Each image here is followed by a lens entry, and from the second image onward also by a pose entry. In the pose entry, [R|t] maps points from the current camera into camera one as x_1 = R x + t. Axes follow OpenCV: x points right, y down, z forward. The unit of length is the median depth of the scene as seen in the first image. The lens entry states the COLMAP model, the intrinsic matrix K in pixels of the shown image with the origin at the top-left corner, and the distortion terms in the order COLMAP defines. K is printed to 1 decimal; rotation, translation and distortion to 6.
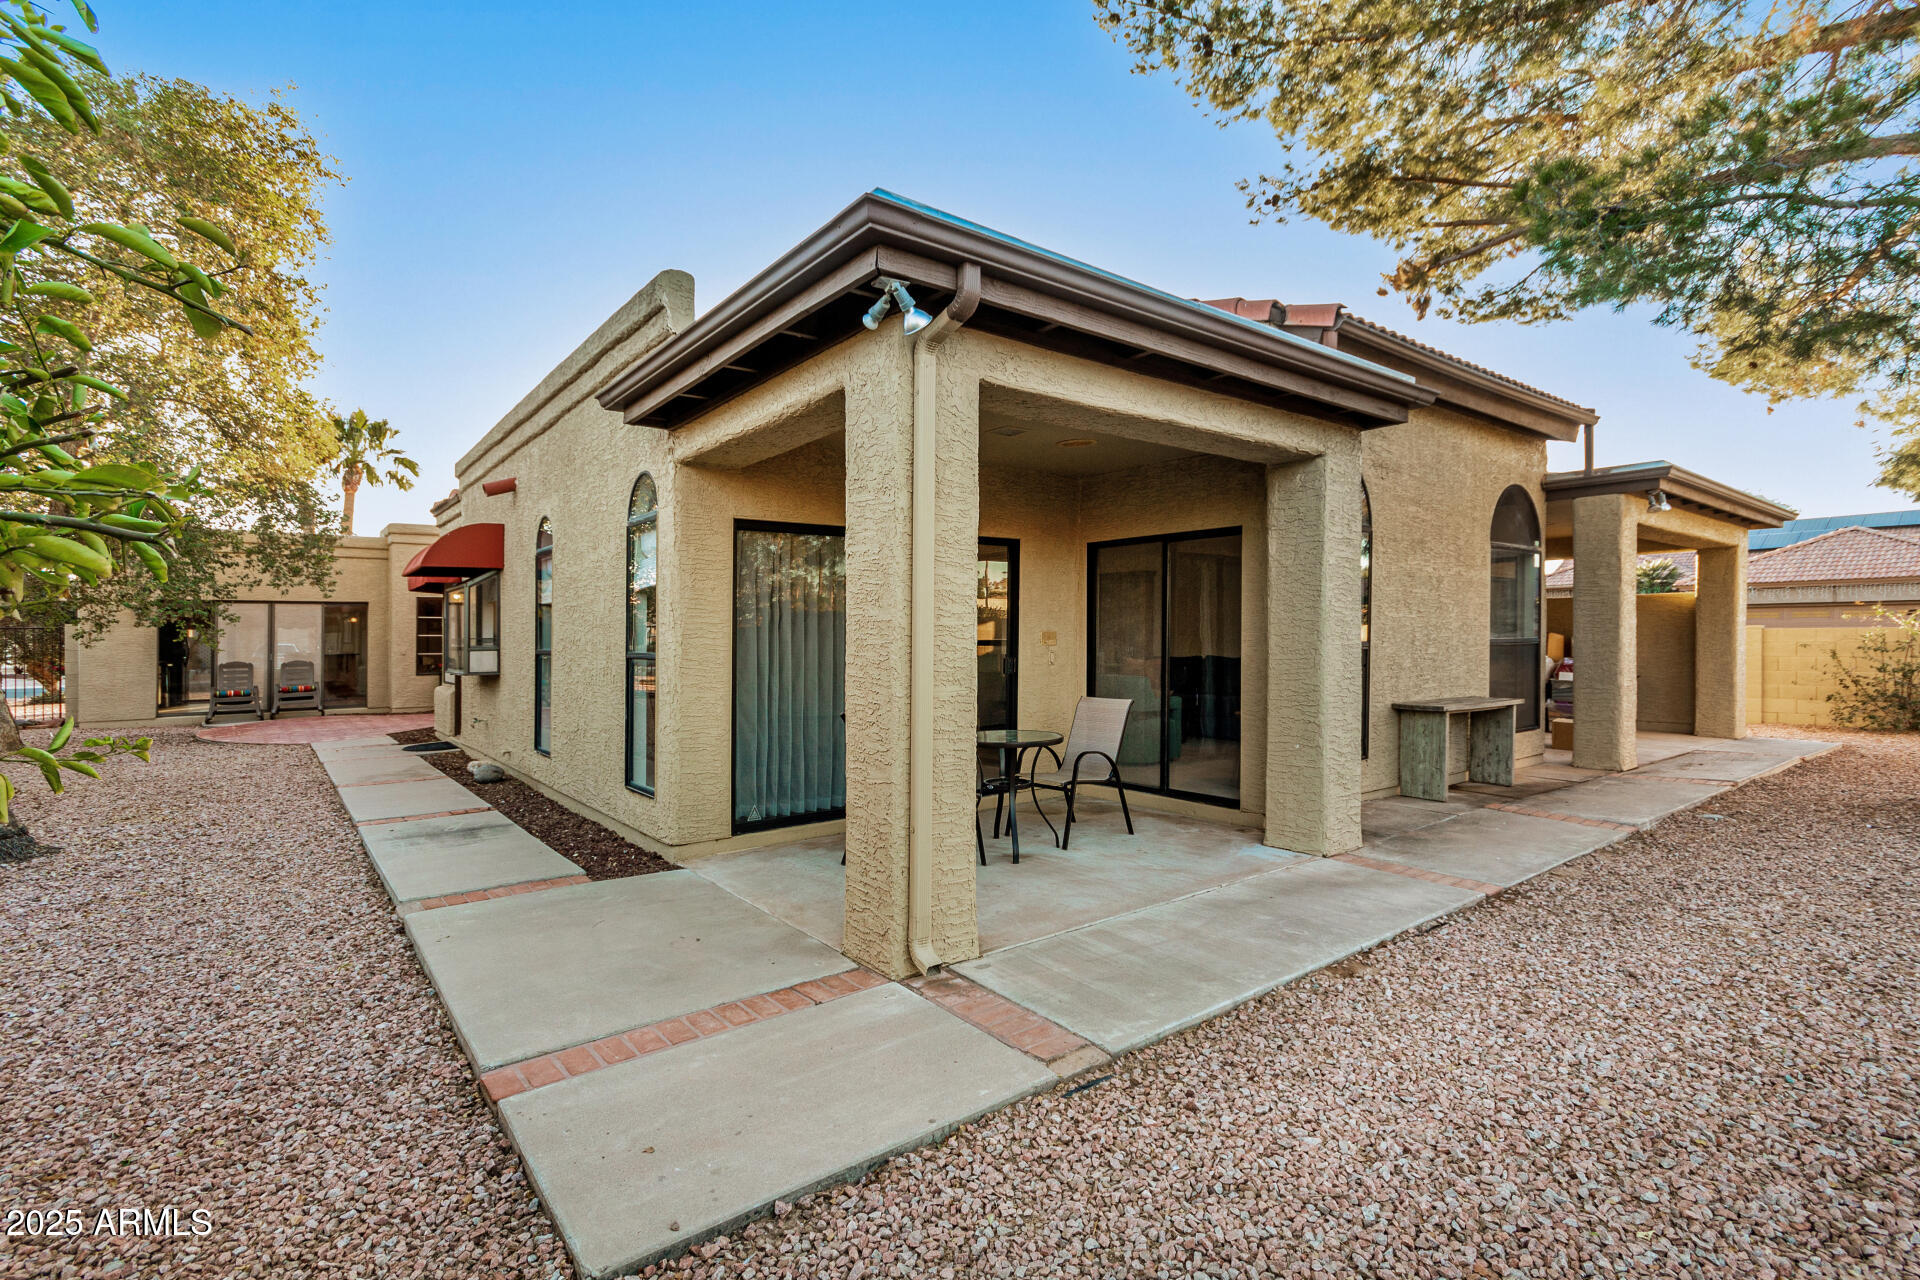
lens RADIAL K [[886.1, 0, 1006.8], [0, 886.1, 637.5], [0, 0, 1]] dist [-0.000684, -0.000198]
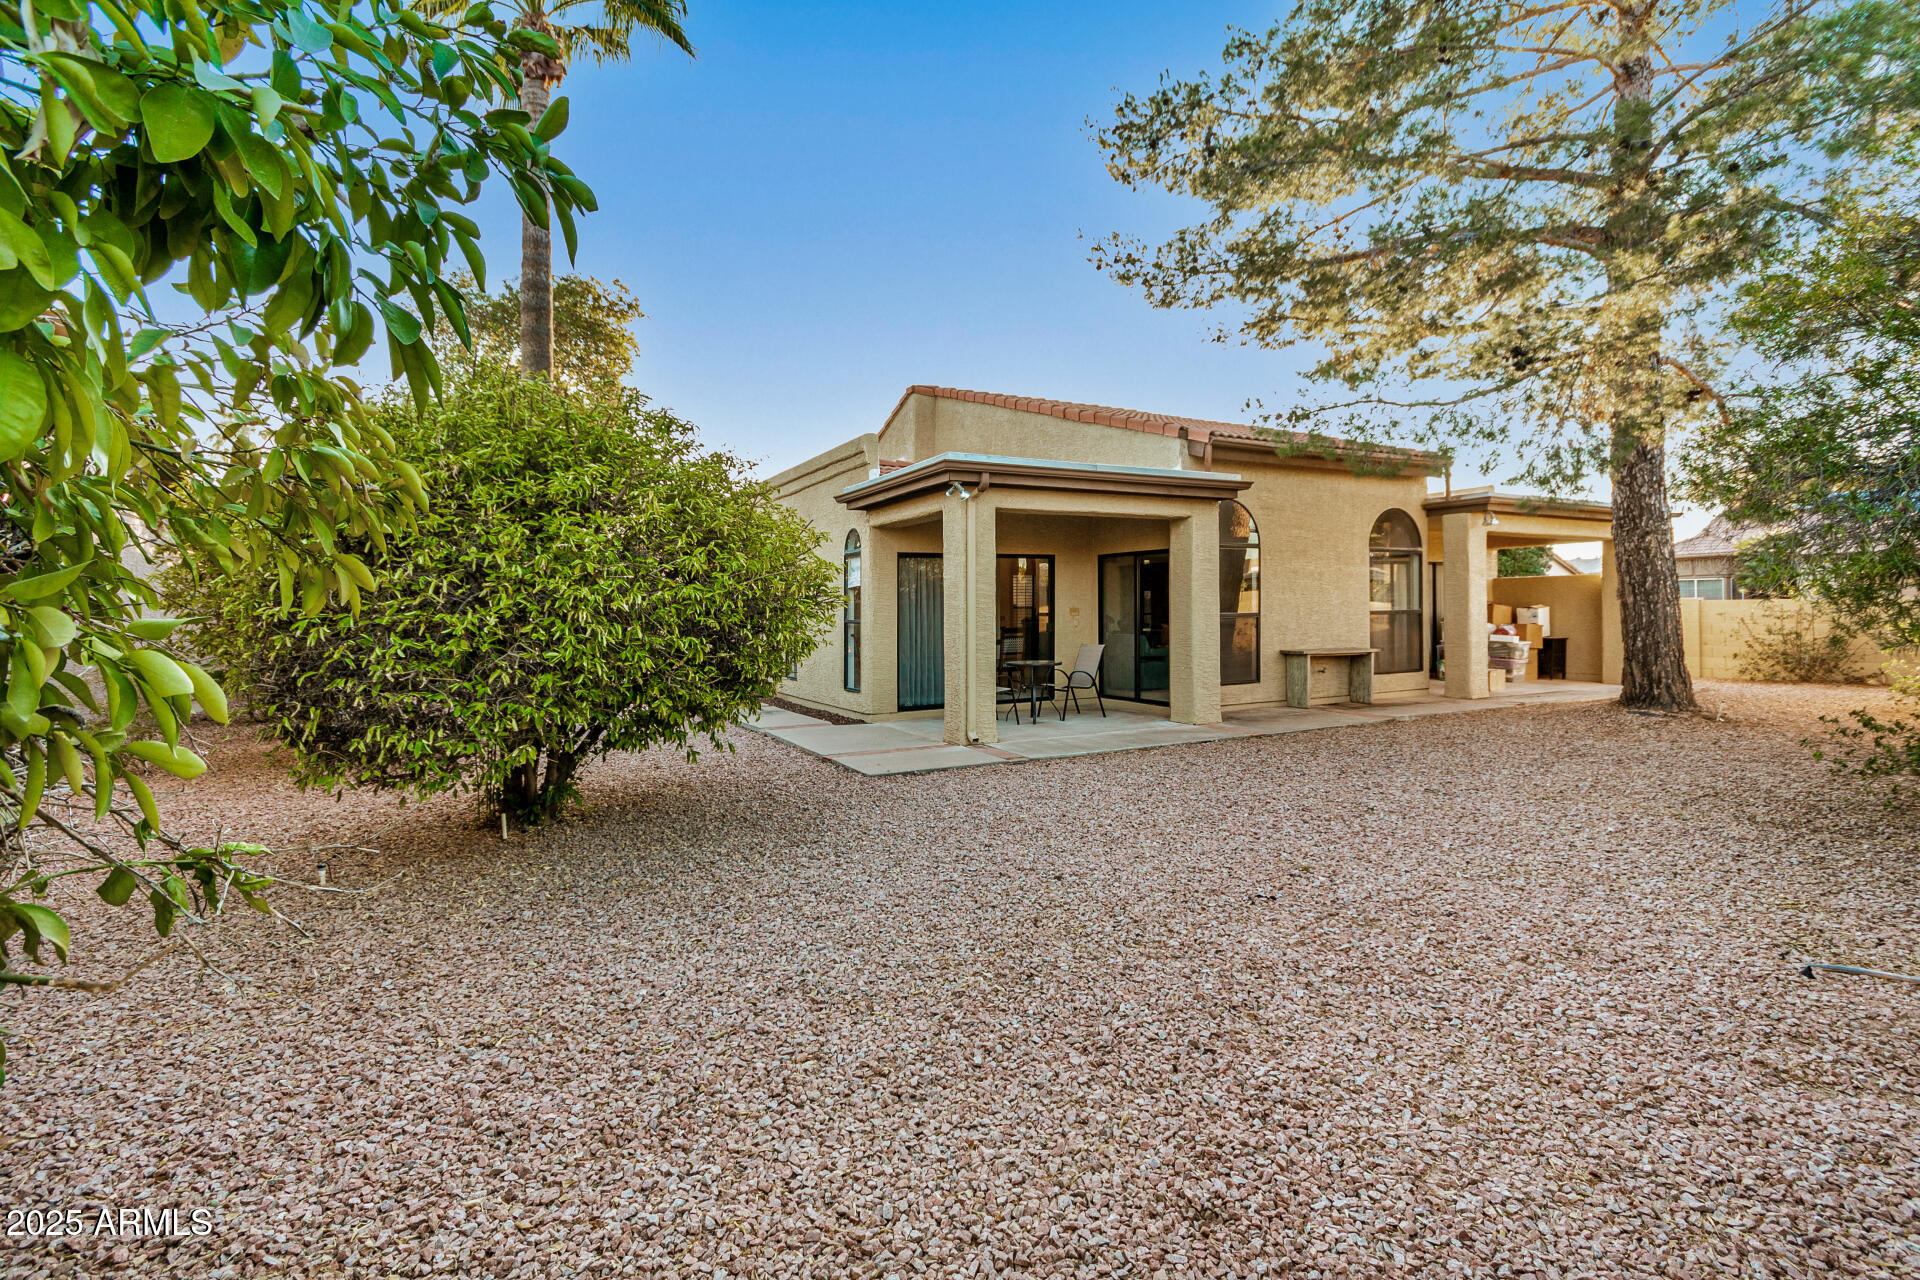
lens RADIAL K [[908.8, 0, 960.0], [0, 908.8, 640.0], [0, 0, 1]] dist [0.000681, 0.000024]
pose [[0.975715, 0.002392, -0.219029, 0.203560], [0.004646, 0.999489, 0.031610, -0.000440], [0.218993, -0.031860, 0.975206, -0.712681]]
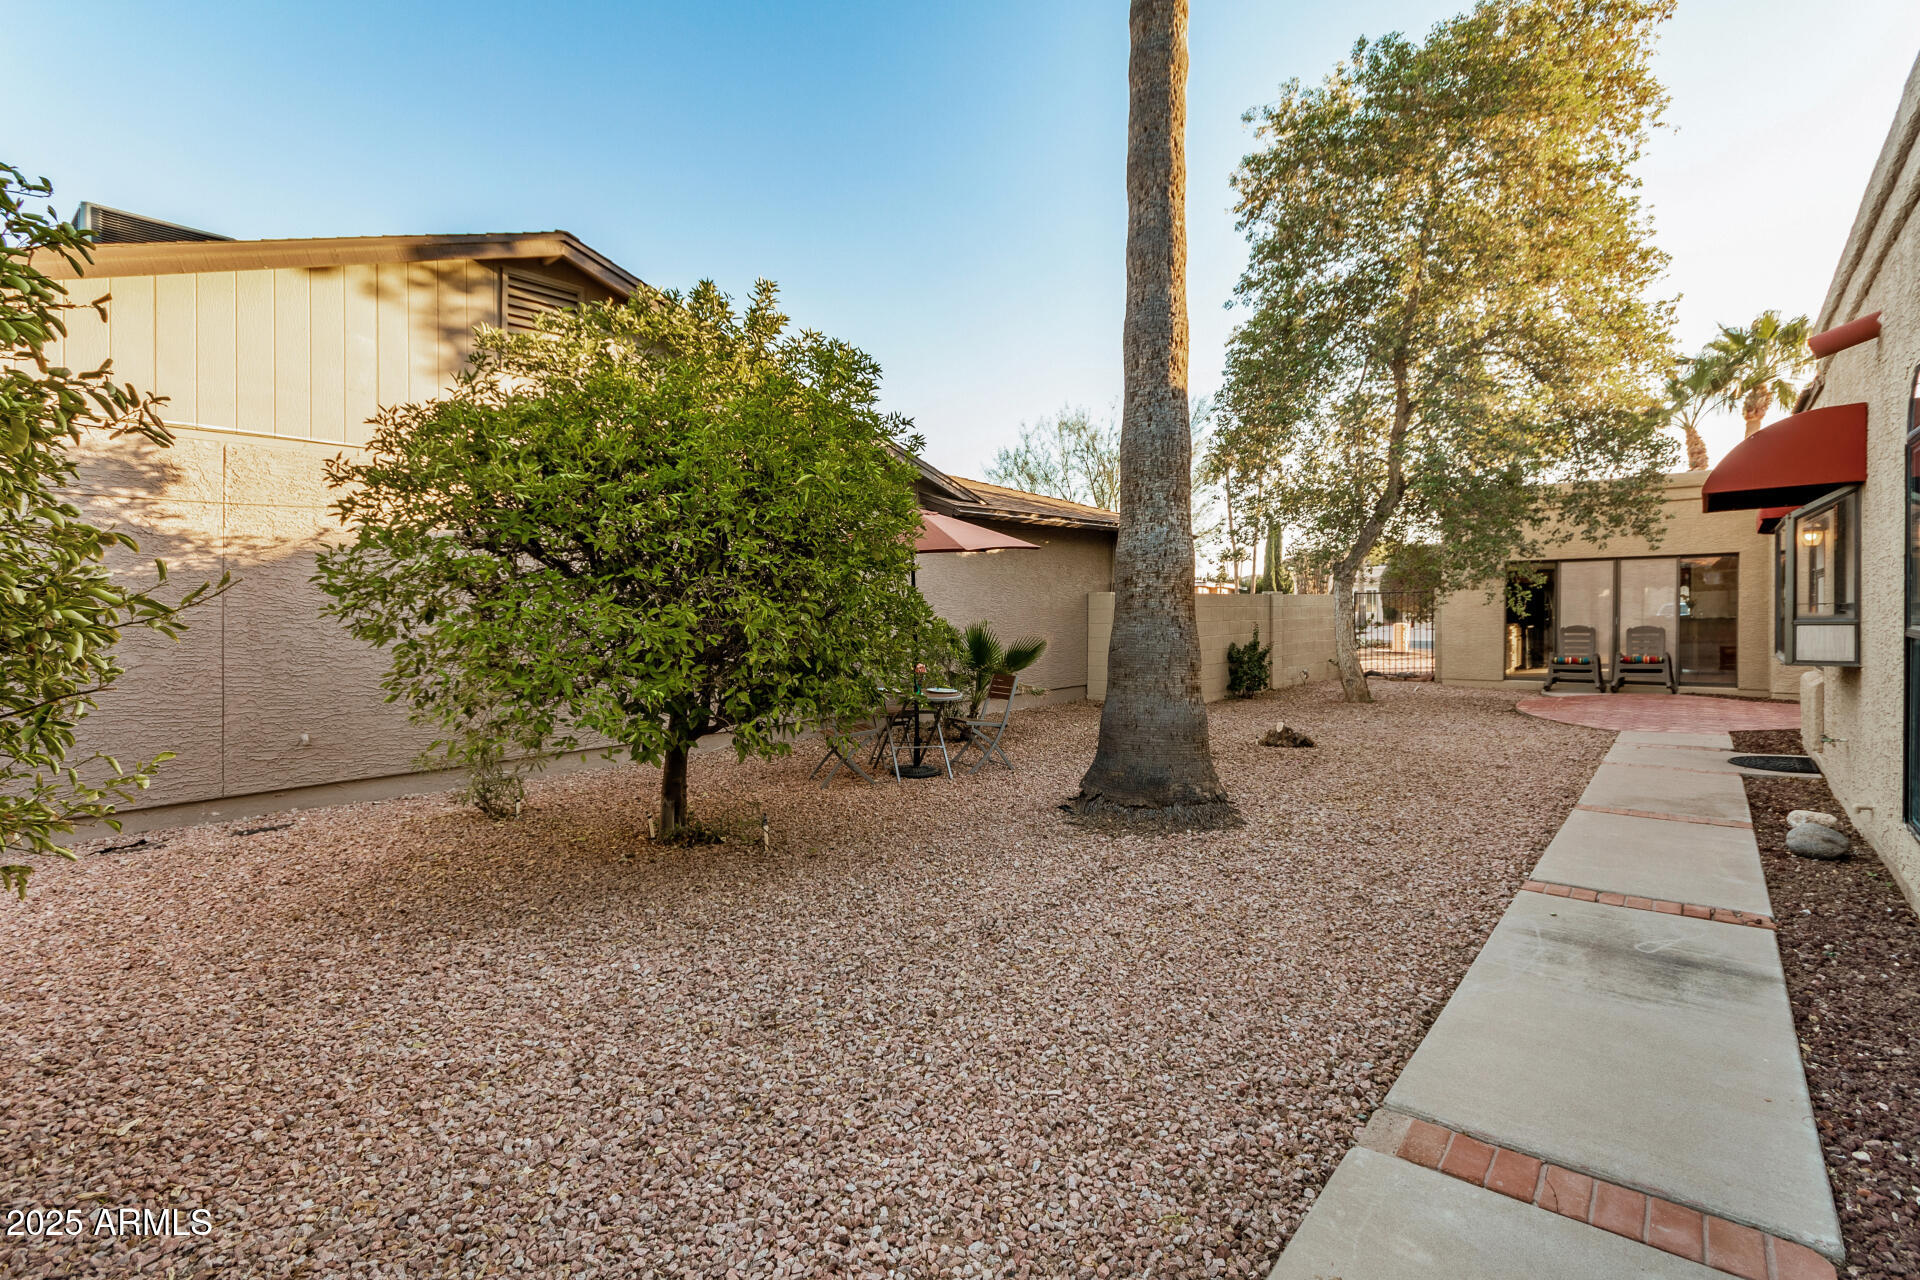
lens RADIAL K [[885.8, 0, 953.6], [0, 885.8, 602.8], [0, 0, 1]] dist [0.019150, 0.000060]
pose [[0.161462, 0.000542, -0.986879, -0.118493], [0.009196, 0.999956, 0.002054, -0.007999], [0.986836, -0.009407, 0.161450, 0.417874]]
